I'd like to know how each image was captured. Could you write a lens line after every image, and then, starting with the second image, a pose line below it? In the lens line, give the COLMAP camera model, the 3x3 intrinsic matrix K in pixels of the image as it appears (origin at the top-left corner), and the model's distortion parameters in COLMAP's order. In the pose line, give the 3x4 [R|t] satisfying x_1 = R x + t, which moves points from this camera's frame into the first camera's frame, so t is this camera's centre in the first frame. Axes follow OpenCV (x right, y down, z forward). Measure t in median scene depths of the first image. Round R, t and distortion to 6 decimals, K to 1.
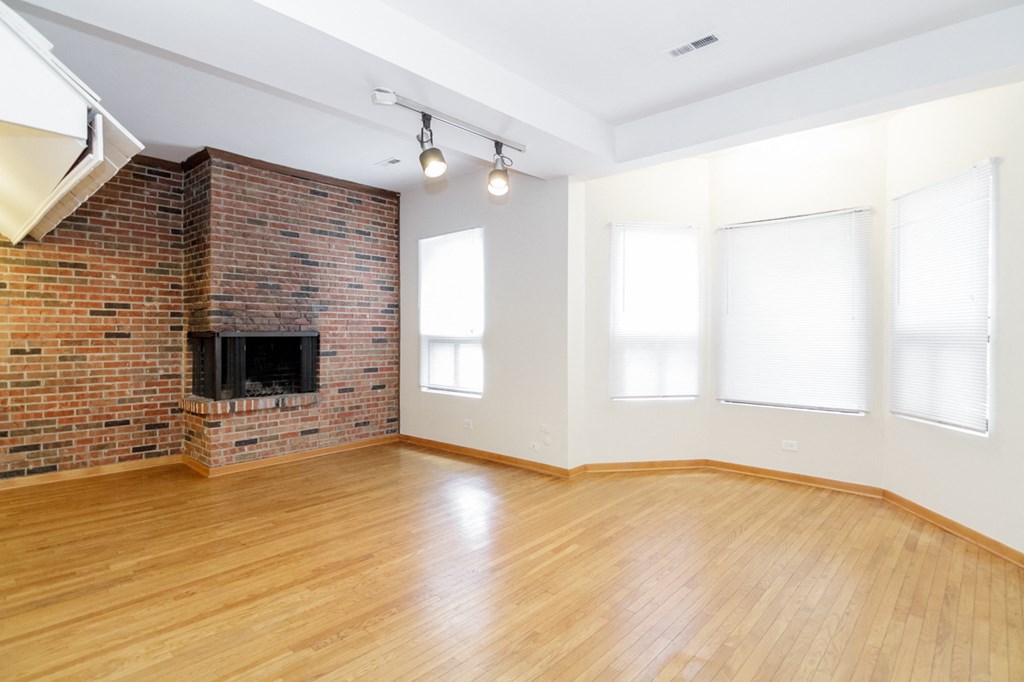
lens RADIAL K [[520.2, 0, 518.6], [0, 520.2, 339.2], [0, 0, 1]] dist [0.004284, -0.003189]
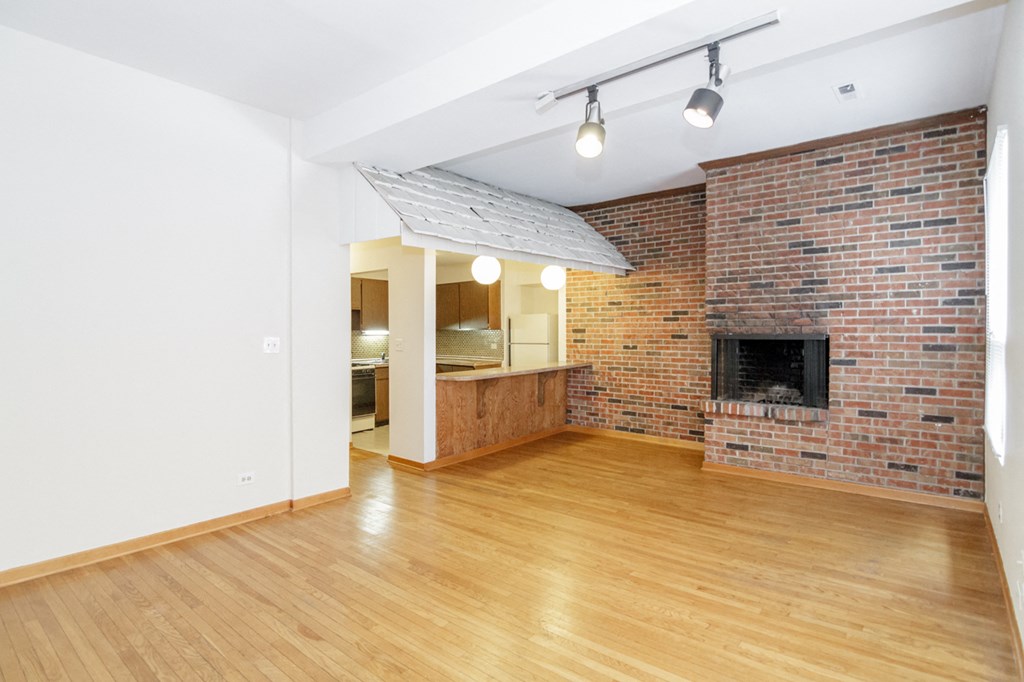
lens RADIAL K [[520.2, 0, 515.1], [0, 520.2, 337.2], [0, 0, 1]] dist [0.004284, -0.003189]
pose [[0.048452, 0.009589, -0.998780, 0.449772], [-0.011388, 0.999894, 0.009047, -0.013085], [0.998761, 0.010936, 0.048556, 0.547289]]
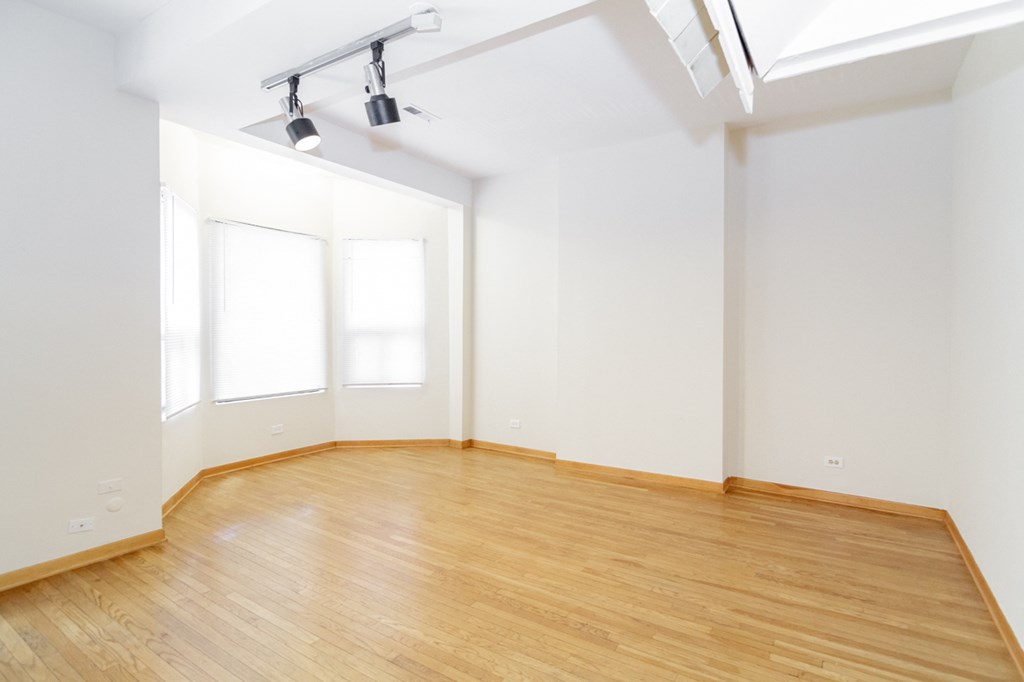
lens RADIAL K [[520.2, 0, 516.9], [0, 520.2, 336.3], [0, 0, 1]] dist [0.004284, -0.003189]
pose [[-0.166213, -0.014111, 0.985989, -0.630829], [0.012121, 0.999793, 0.016352, -0.011169], [-0.986015, 0.014669, -0.166007, 0.611445]]
